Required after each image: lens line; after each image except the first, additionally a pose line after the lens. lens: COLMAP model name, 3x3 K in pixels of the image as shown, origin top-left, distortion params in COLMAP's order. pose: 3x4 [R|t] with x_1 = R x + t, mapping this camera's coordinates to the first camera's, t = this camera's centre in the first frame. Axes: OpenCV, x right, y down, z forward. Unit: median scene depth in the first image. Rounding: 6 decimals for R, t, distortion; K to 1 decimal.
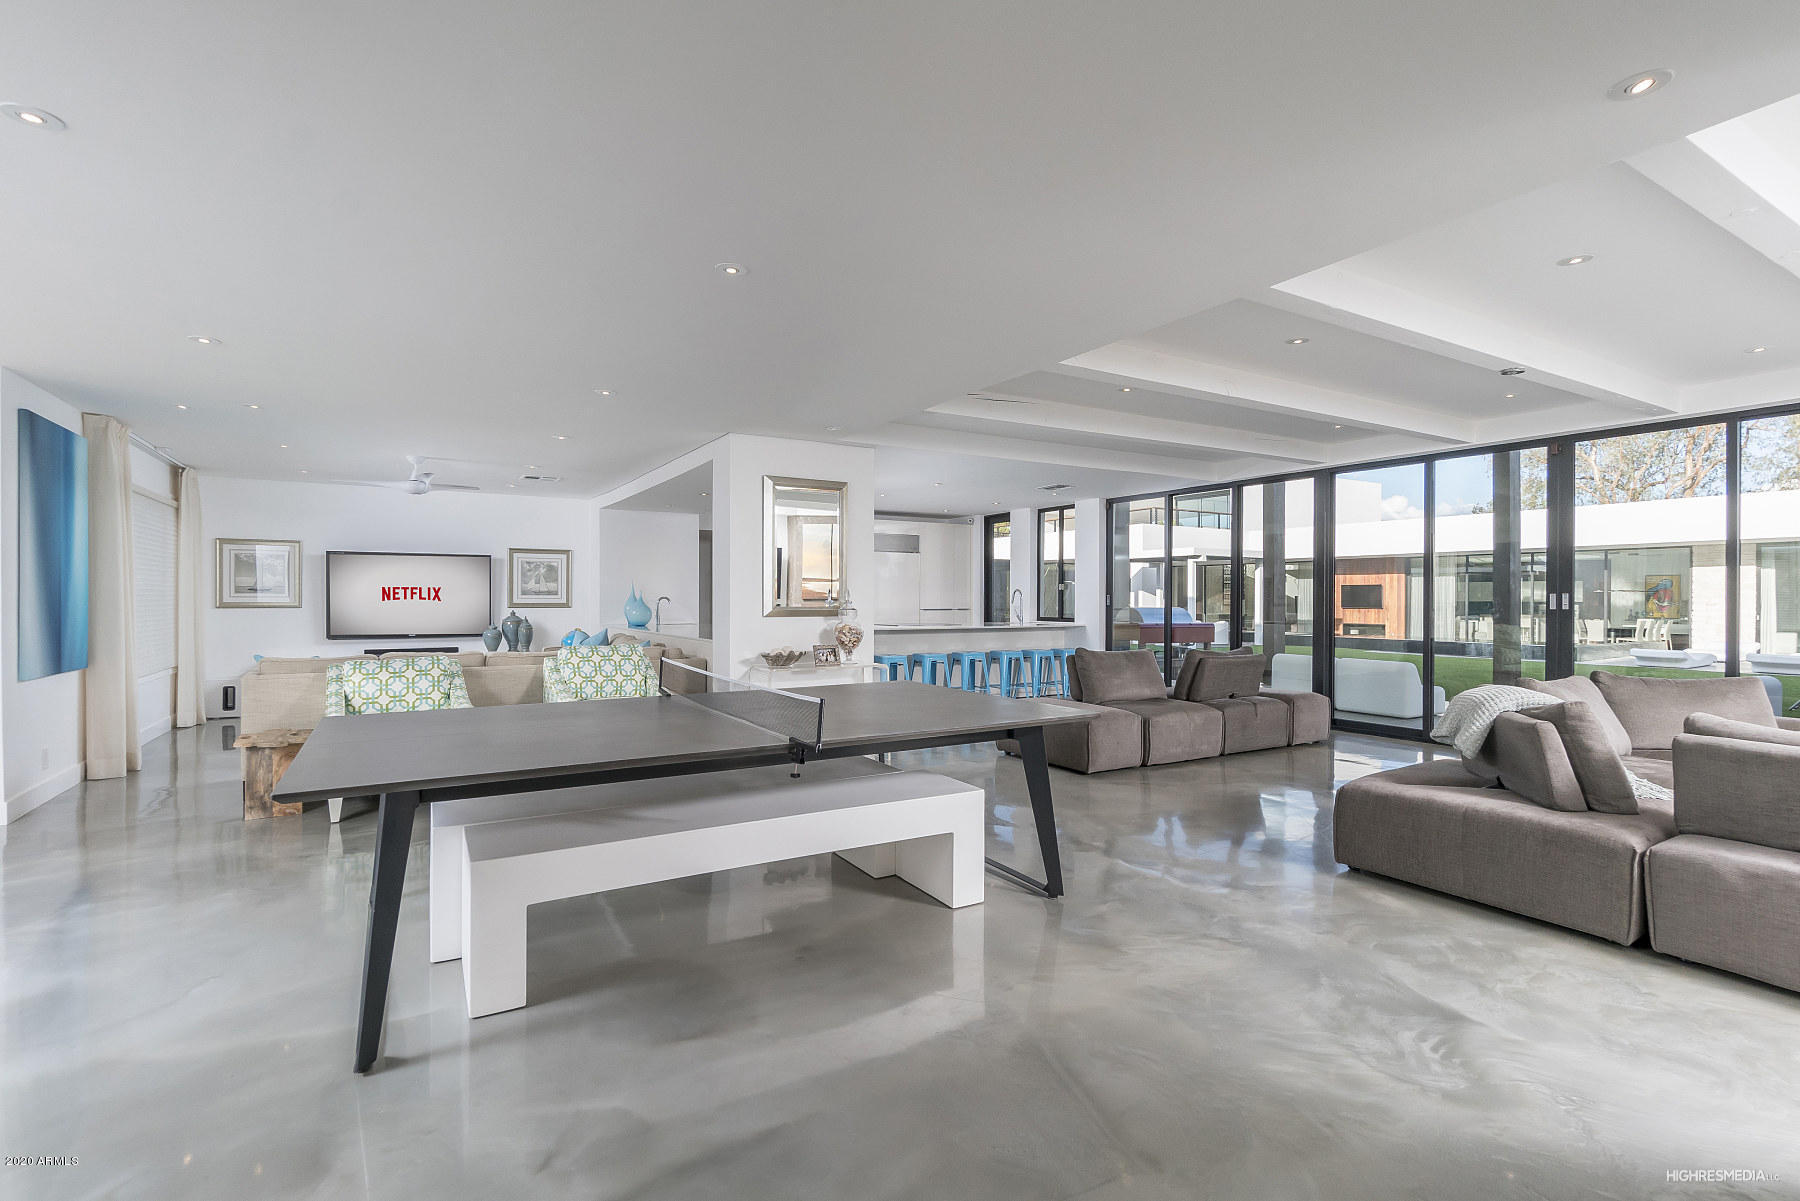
lens RADIAL K [[807.4, 0, 894.3], [0, 807.4, 599.0], [0, 0, 1]] dist [0.001378, 0.000162]
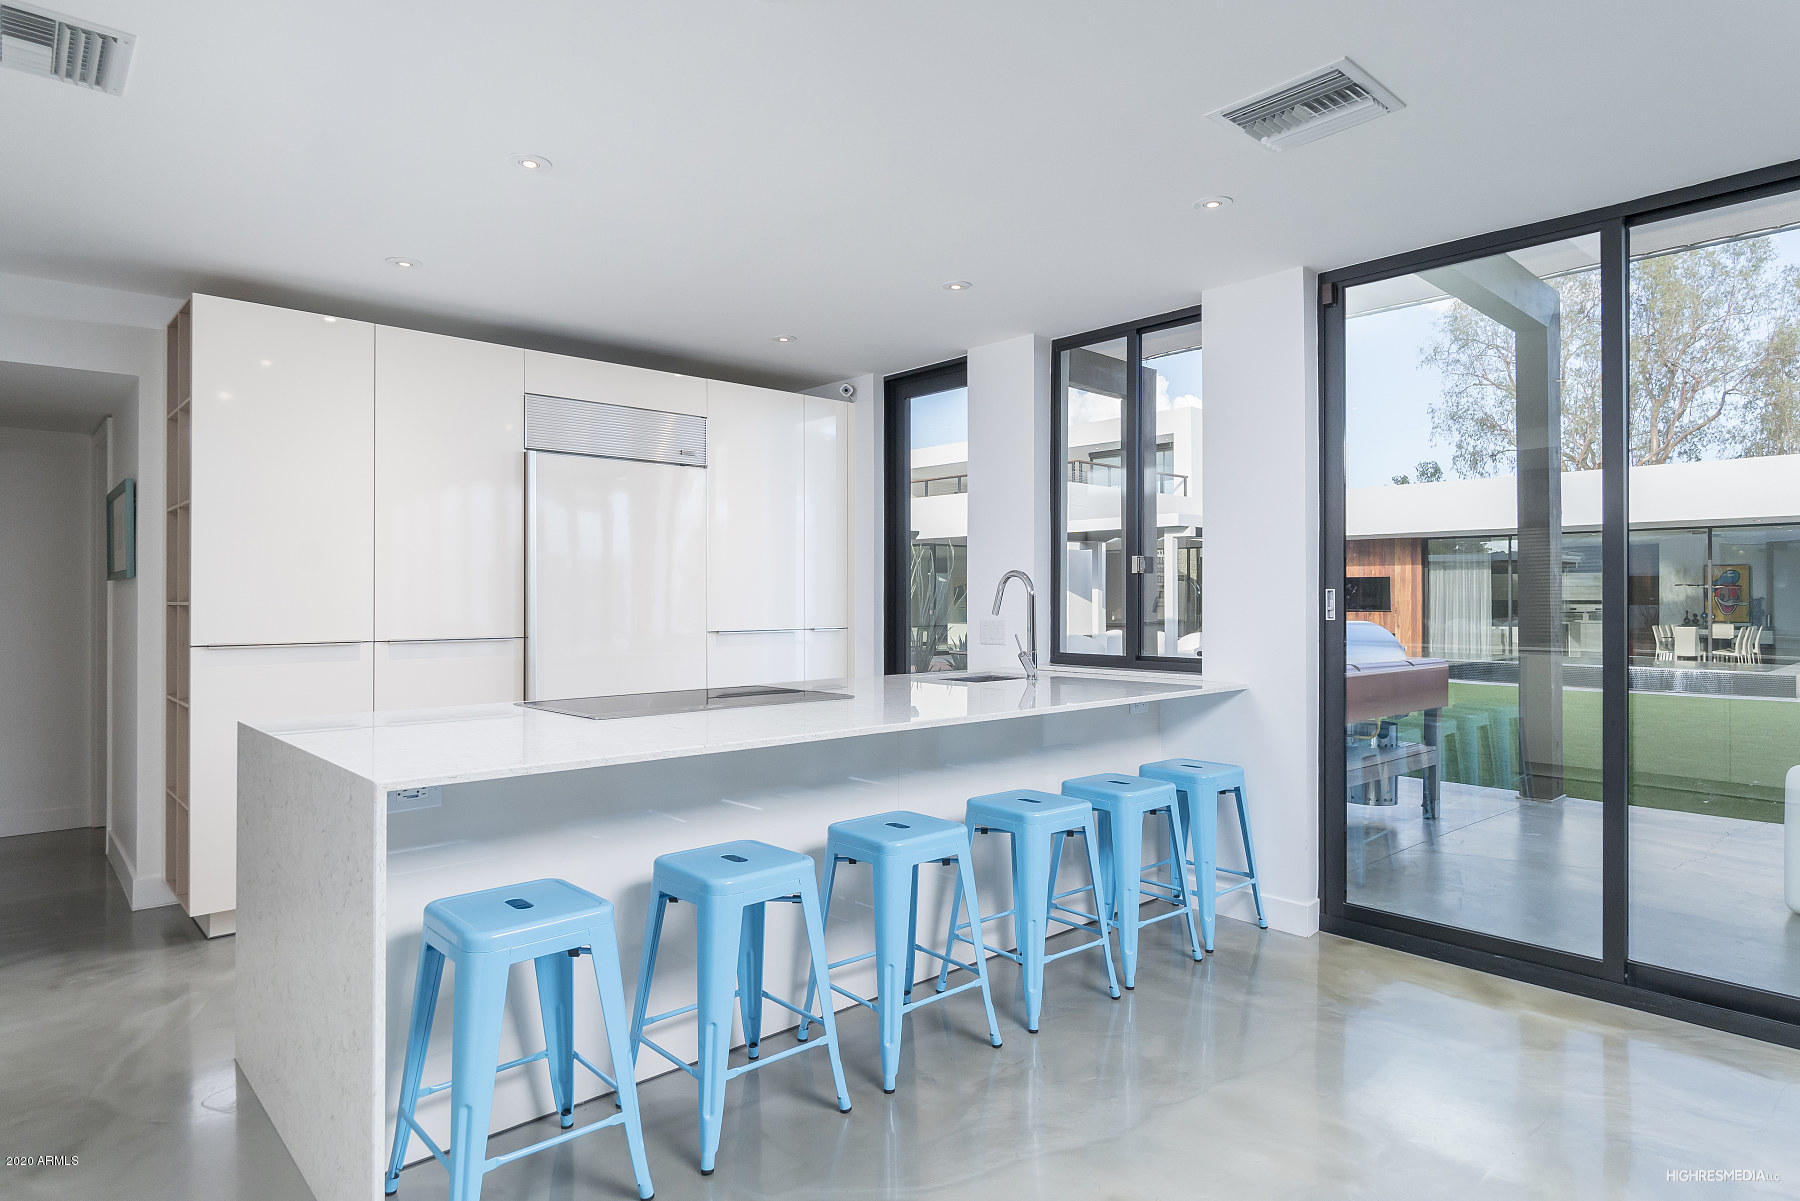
lens RADIAL K [[1012.6, 0, 890.1], [0, 1012.6, 595.6], [0, 0, 1]] dist [0.003827, 0.000312]
pose [[0.979224, -0.007106, 0.202655, 0.017688], [0.008395, 0.999950, -0.005501, -0.001037], [-0.202606, 0.007088, 0.979235, 0.478378]]
